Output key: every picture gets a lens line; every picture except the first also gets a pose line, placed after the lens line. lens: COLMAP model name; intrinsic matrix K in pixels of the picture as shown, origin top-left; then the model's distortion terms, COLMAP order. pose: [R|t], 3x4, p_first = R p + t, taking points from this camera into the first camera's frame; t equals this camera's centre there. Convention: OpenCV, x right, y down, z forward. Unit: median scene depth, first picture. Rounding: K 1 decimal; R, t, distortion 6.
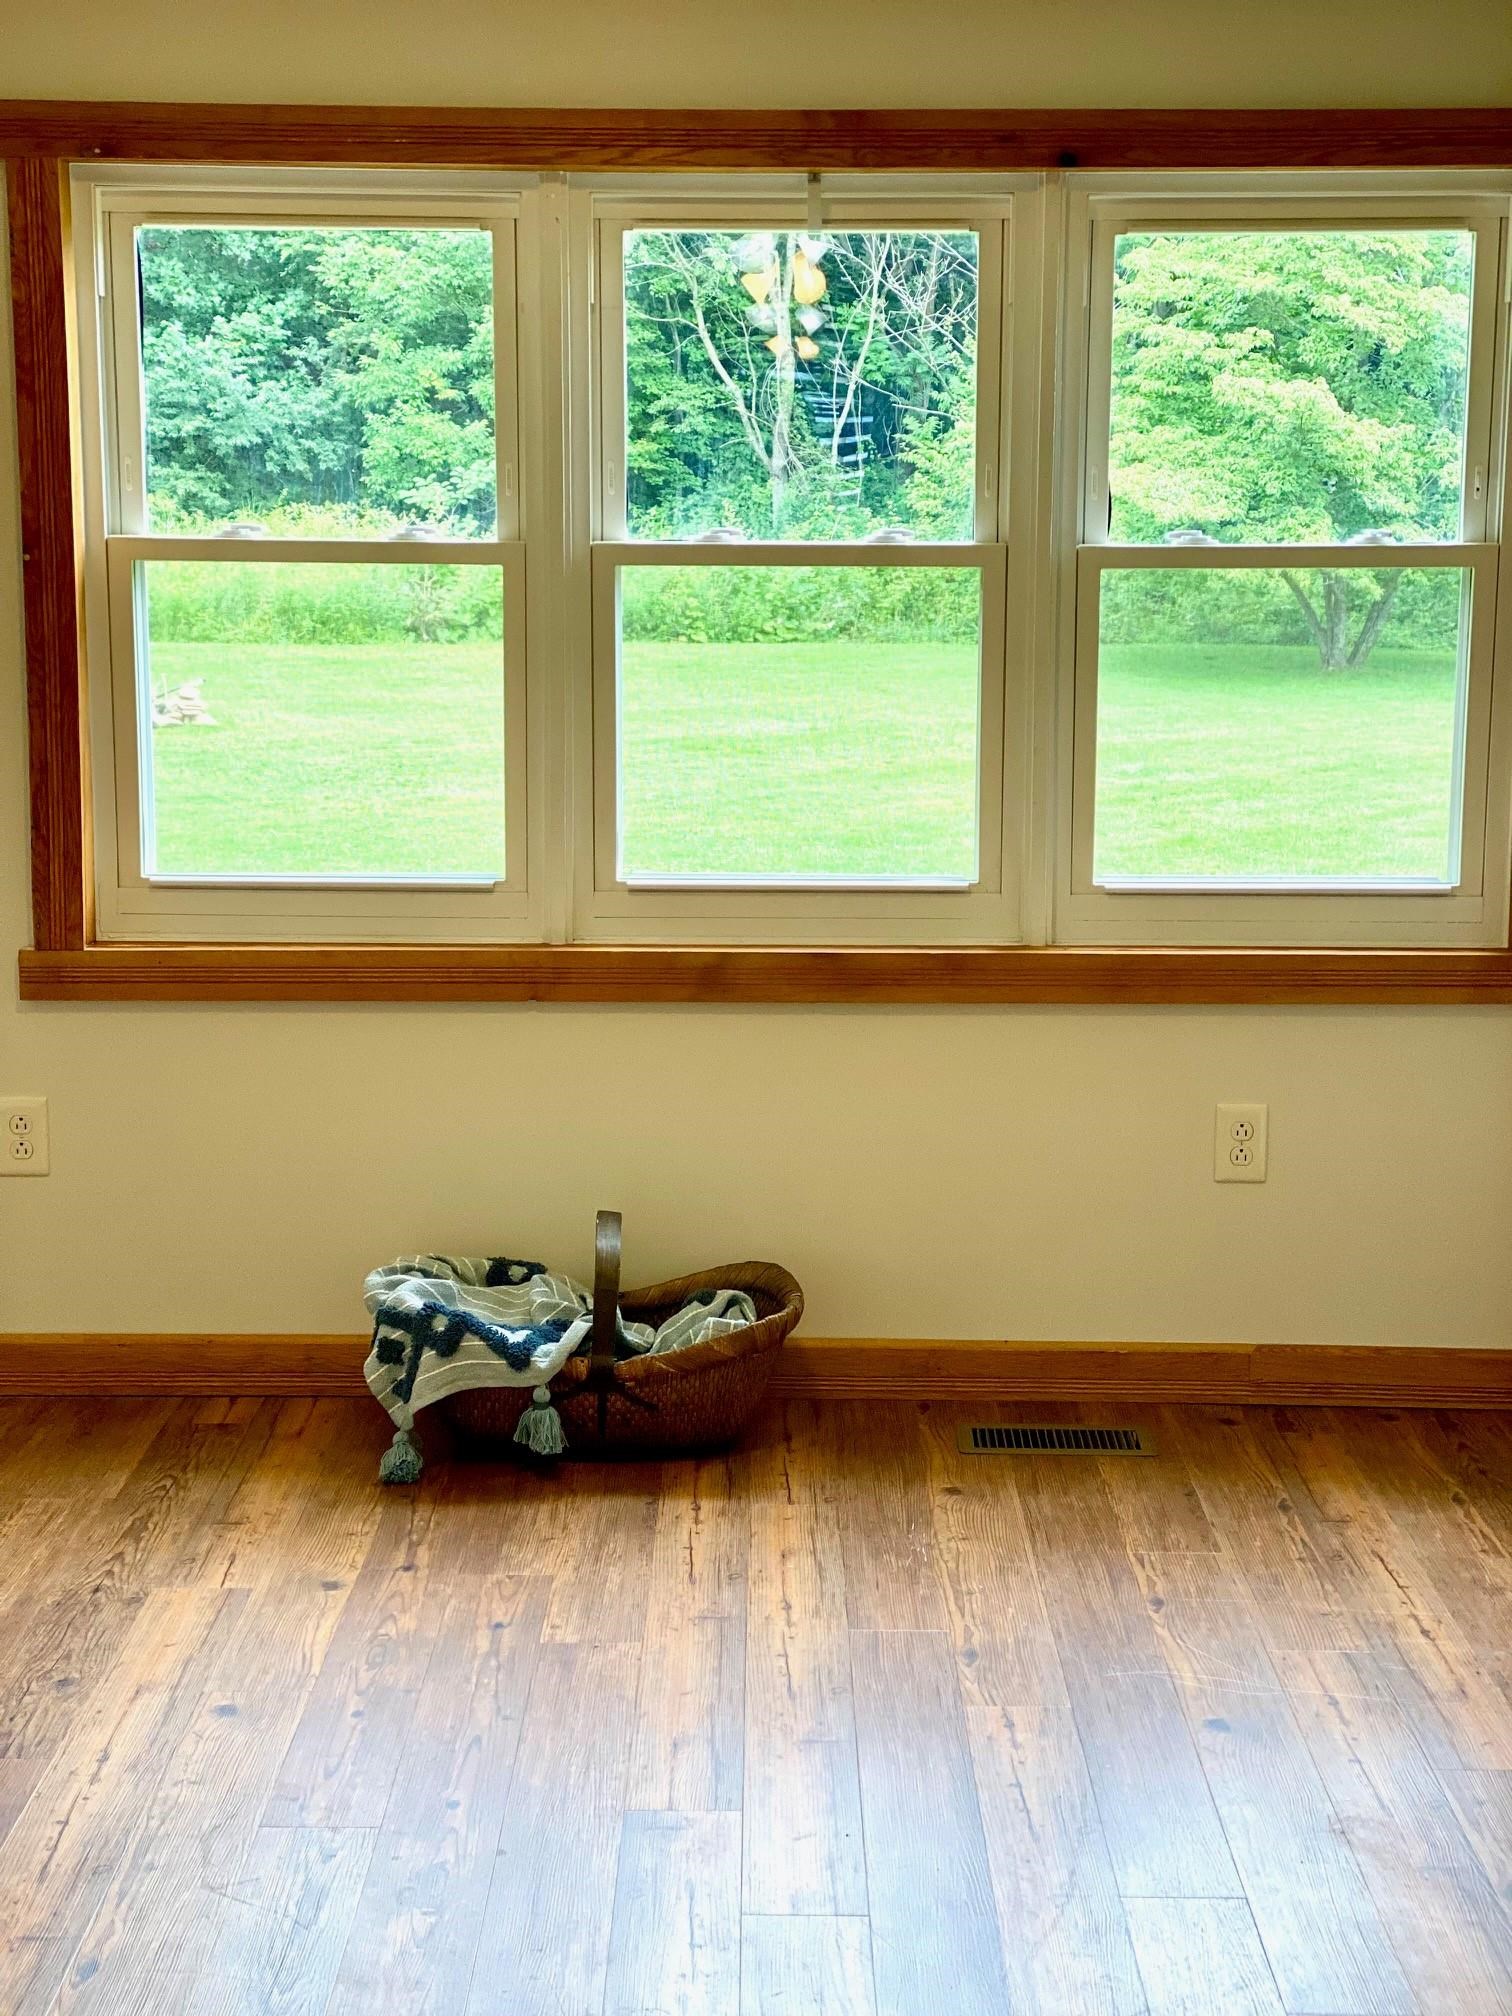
lens RADIAL K [[3031.2, 0, 752.2], [0, 3031.2, 995.7], [0, 0, 1]] dist [0.100466, 0.000000]
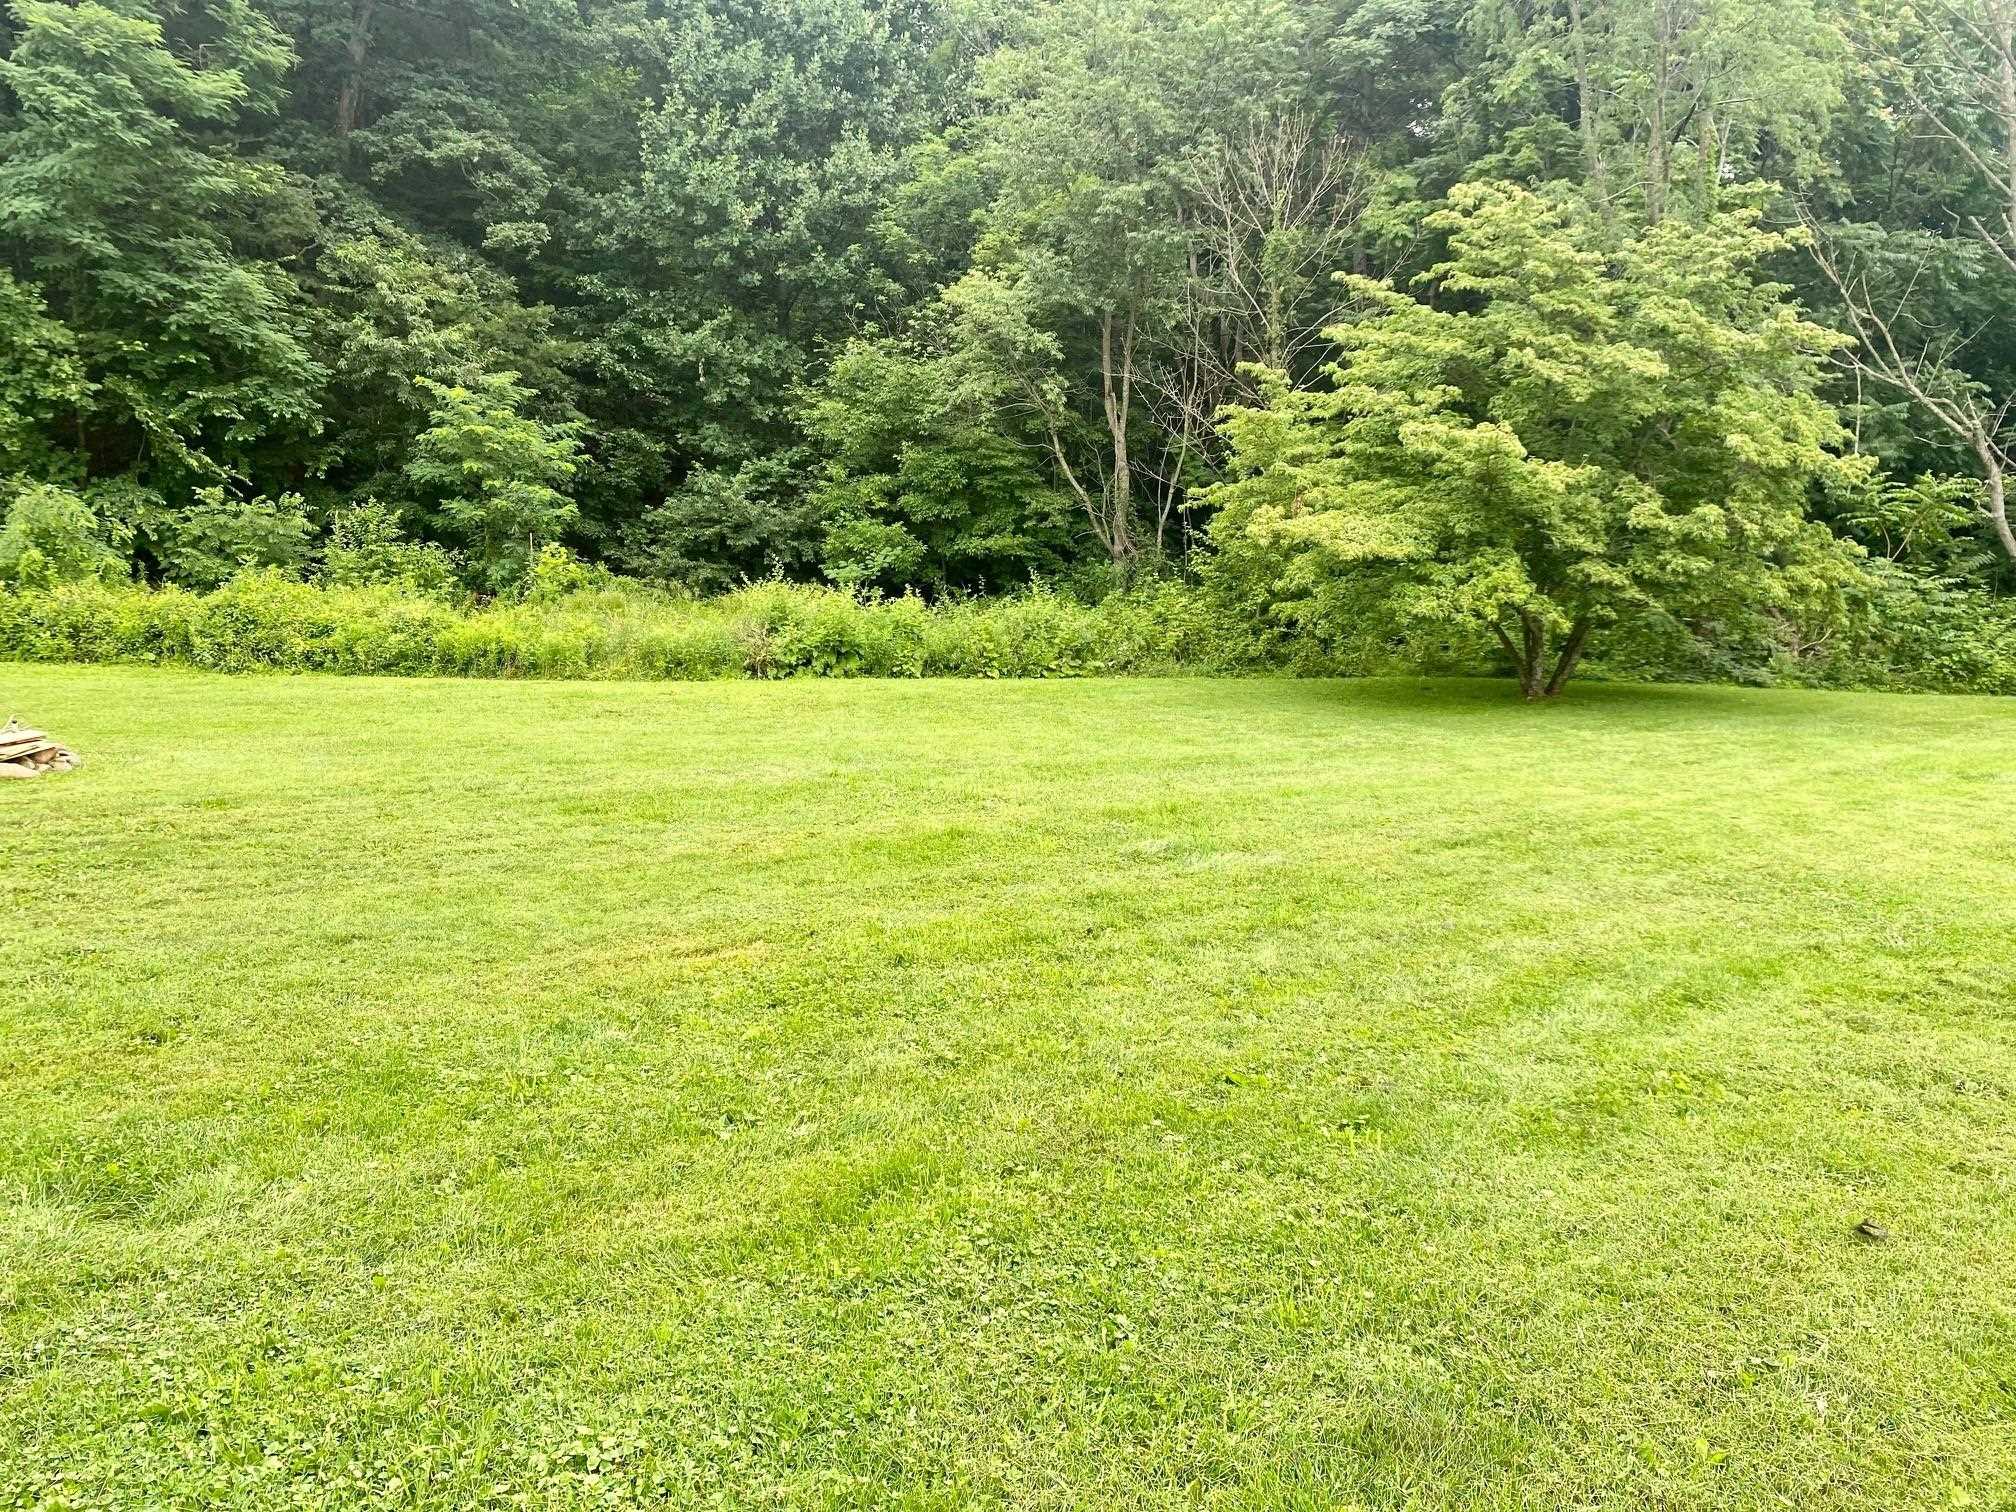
lens RADIAL K [[1537.6, 0, 999.2], [0, 1537.6, 750.7], [0, 0, 1]] dist [0.045973, -0.054793]
pose [[0.984915, 0.002182, -0.173026, 0.846453], [-0.014757, 0.997337, -0.071422, -0.392068], [0.172410, 0.072898, 0.982324, 3.607301]]
